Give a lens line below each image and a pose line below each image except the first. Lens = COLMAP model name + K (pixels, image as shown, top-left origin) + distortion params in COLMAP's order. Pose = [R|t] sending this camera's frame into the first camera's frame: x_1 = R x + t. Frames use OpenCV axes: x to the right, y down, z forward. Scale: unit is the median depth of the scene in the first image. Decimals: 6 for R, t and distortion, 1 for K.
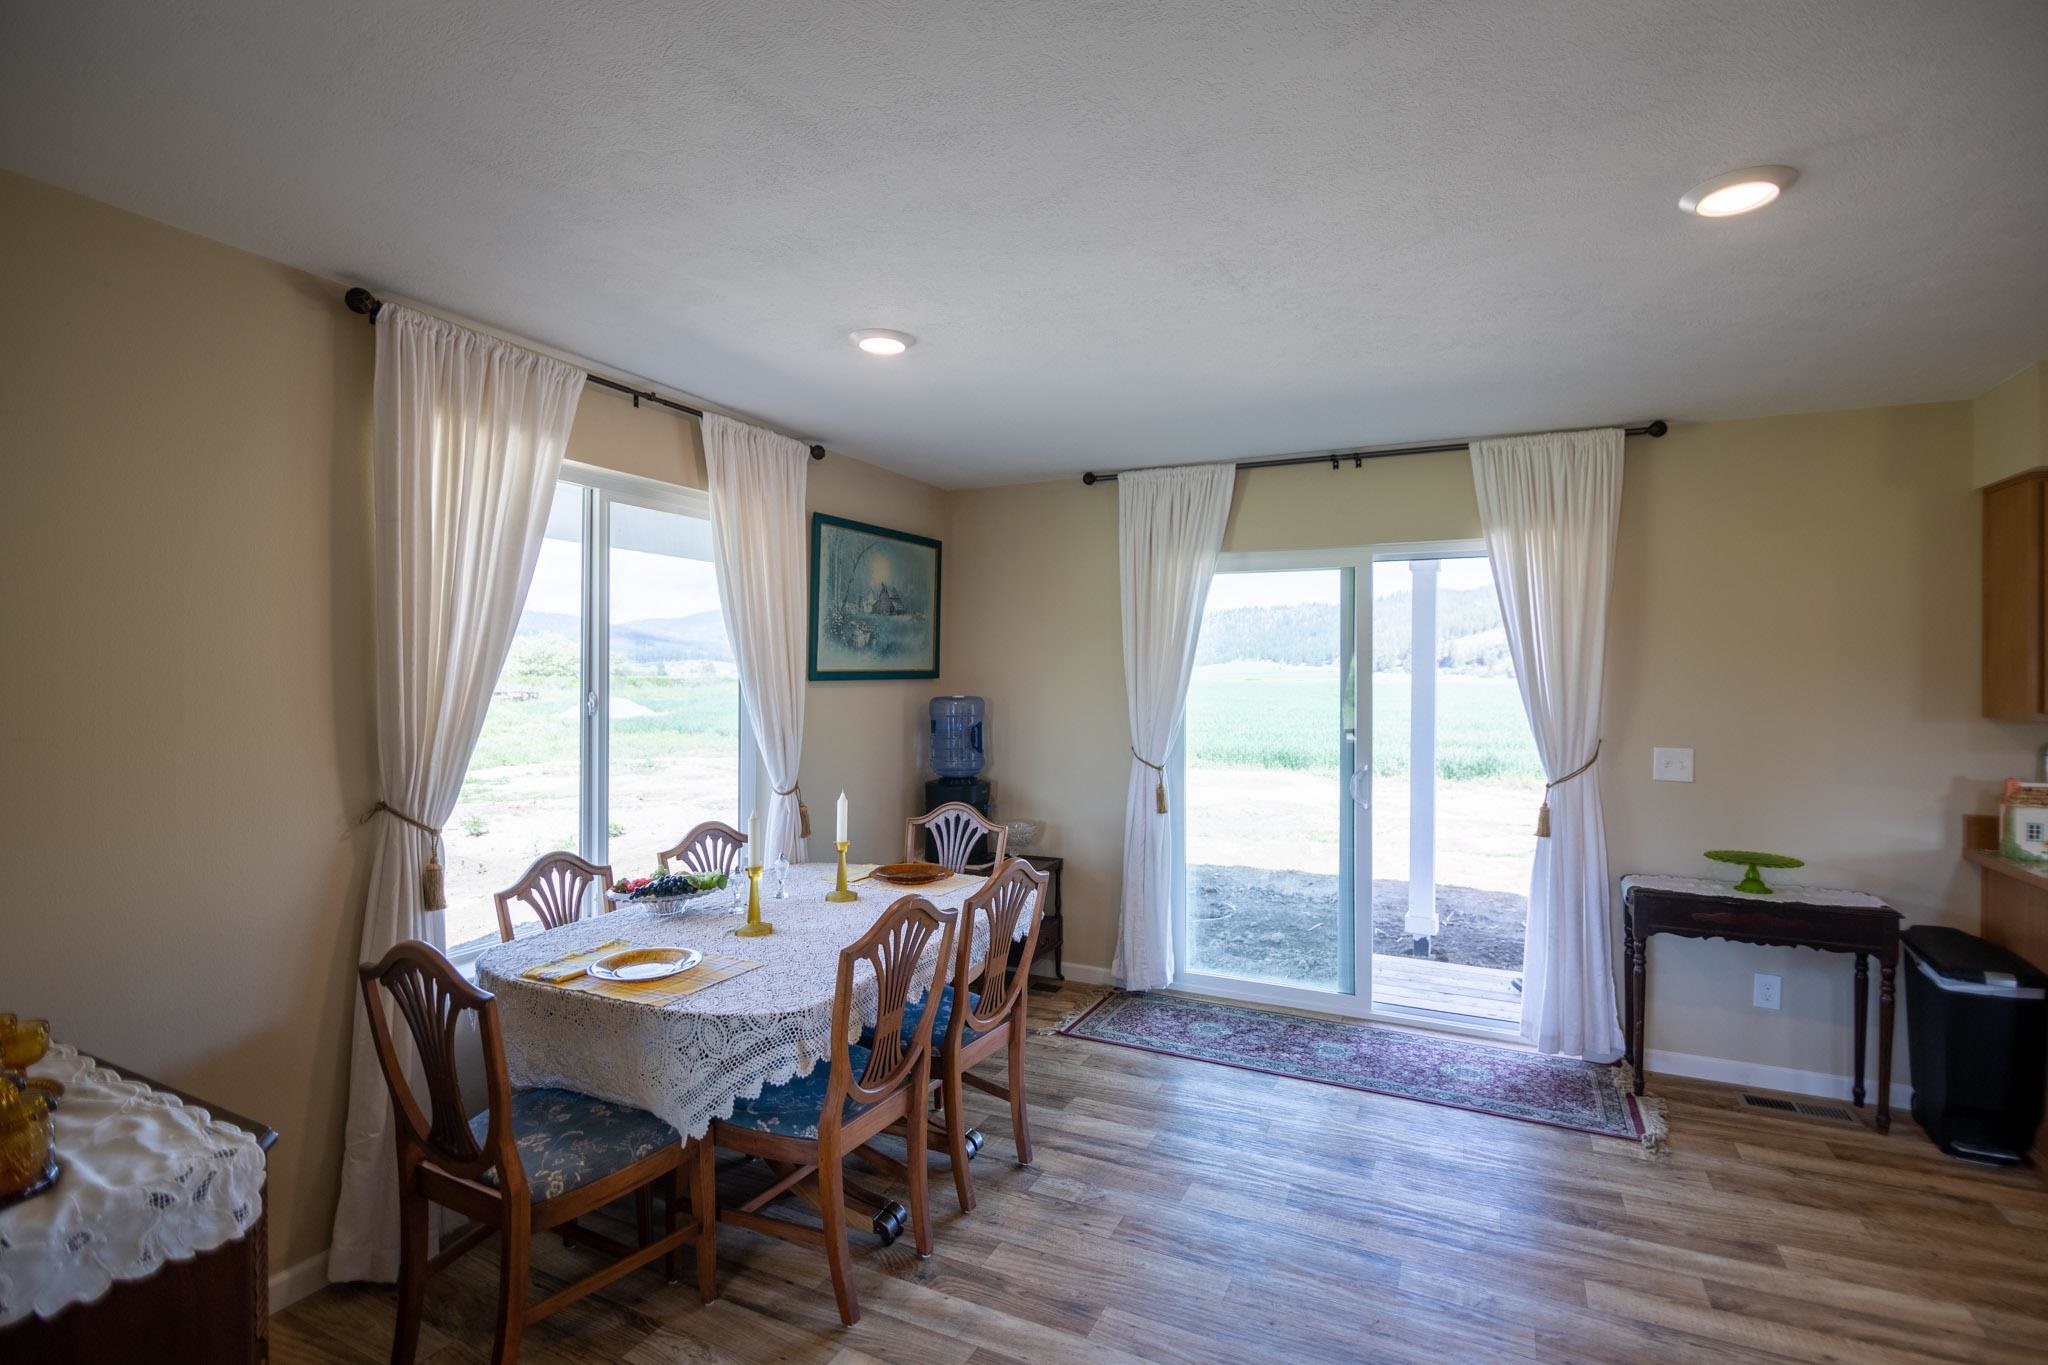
lens RADIAL K [[954.2, 0, 1020.9], [0, 954.2, 680.1], [0, 0, 1]] dist [-0.008828, -0.001499]
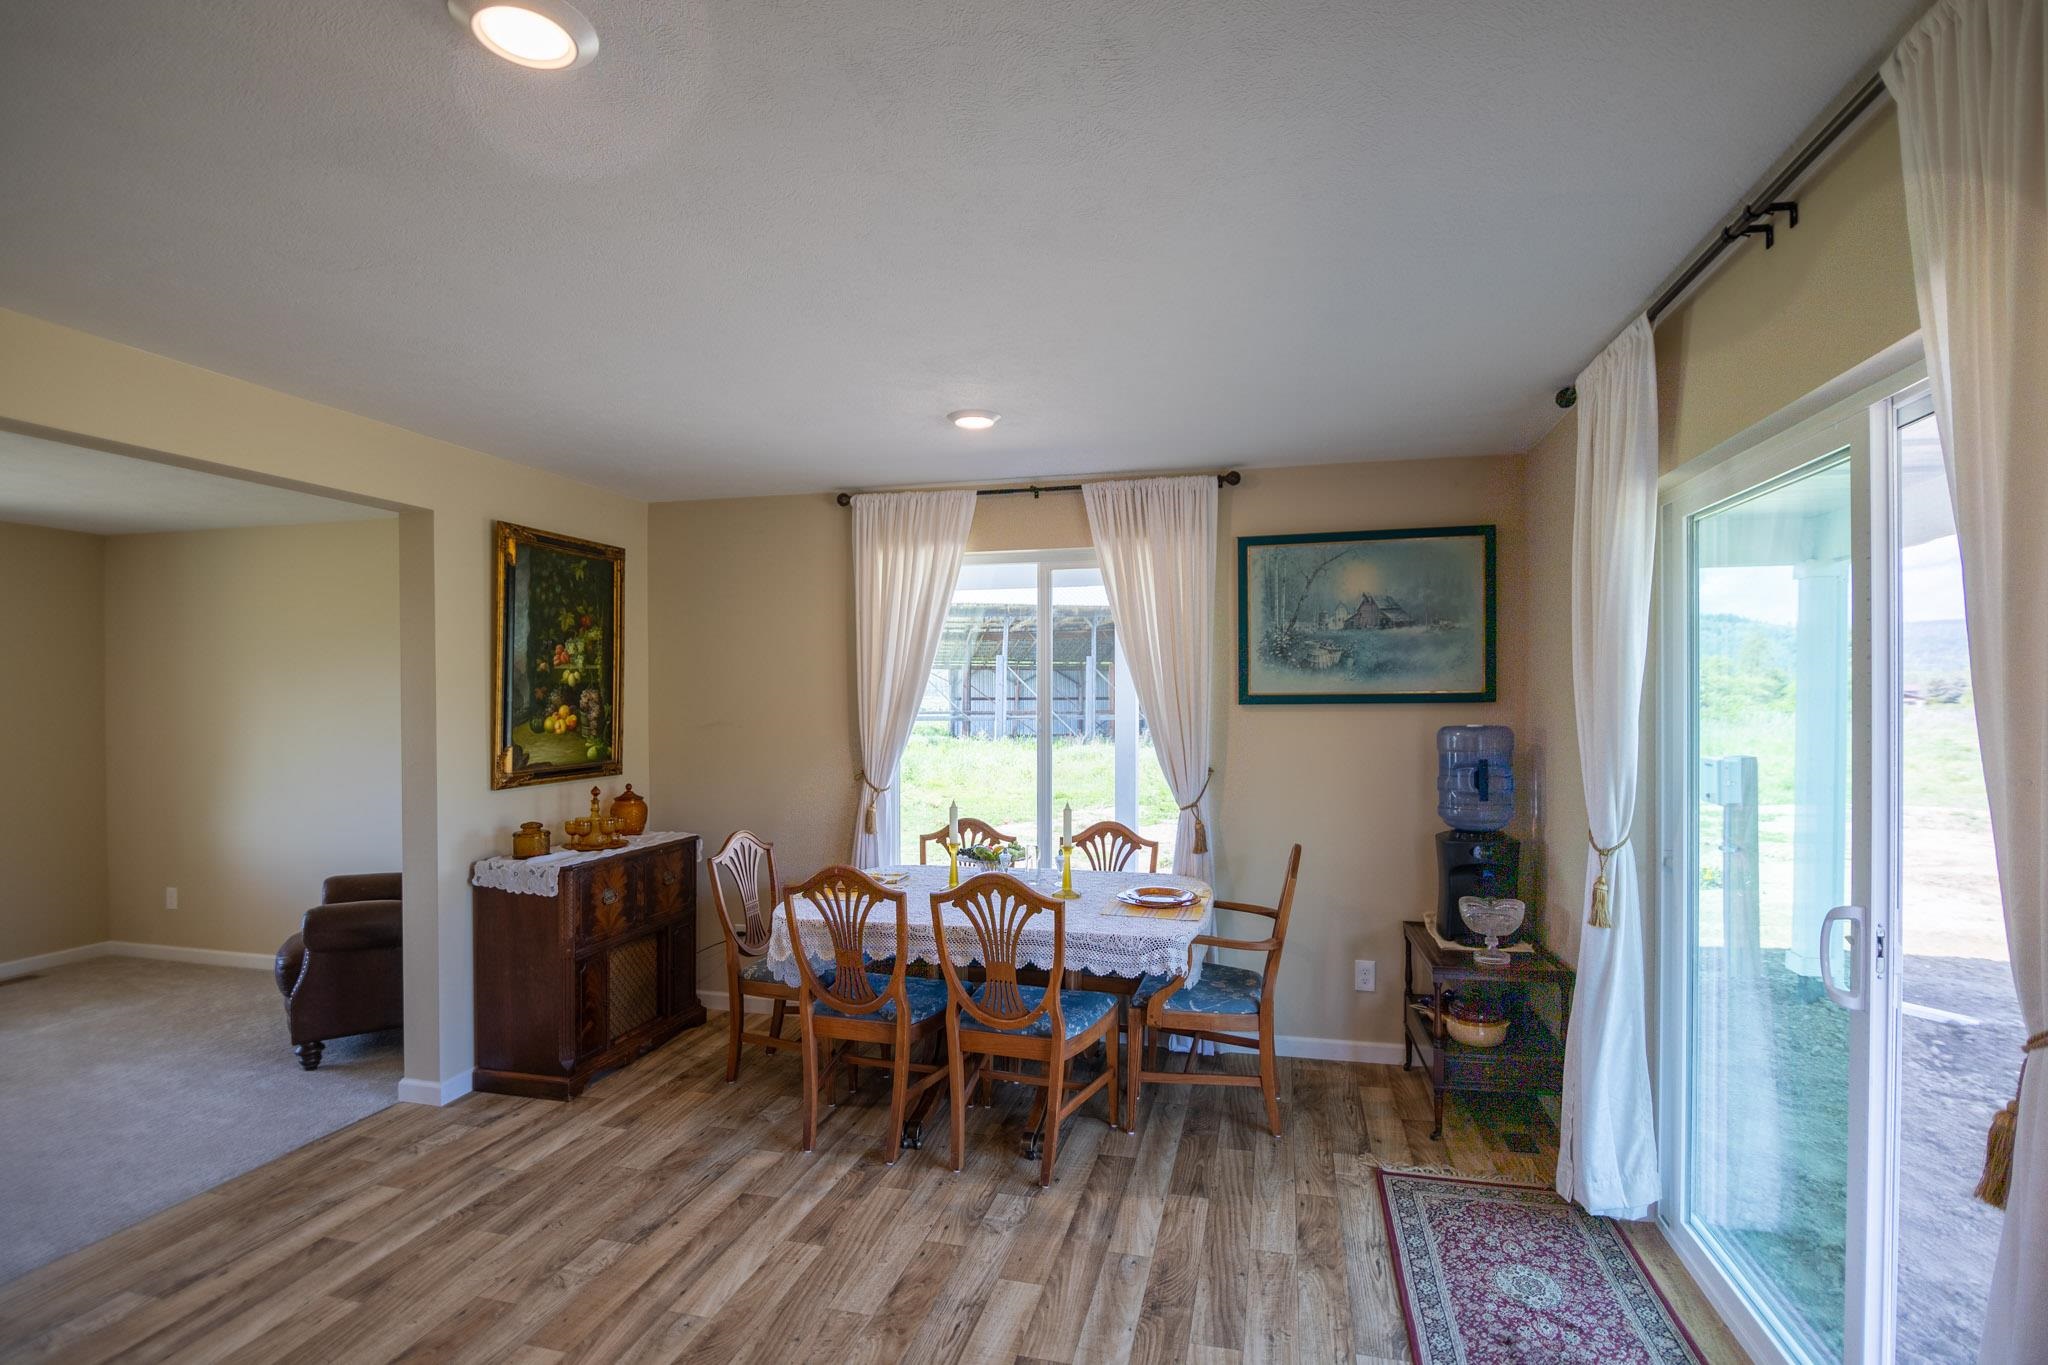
lens RADIAL K [[954.2, 0, 1015.4], [0, 954.2, 690.1], [0, 0, 1]] dist [-0.008828, -0.001499]
pose [[0.205326, -0.012515, -0.978614, 0.723081], [-0.003369, 0.999903, -0.013494, 0.000455], [0.978688, 0.006068, 0.205264, 0.559983]]
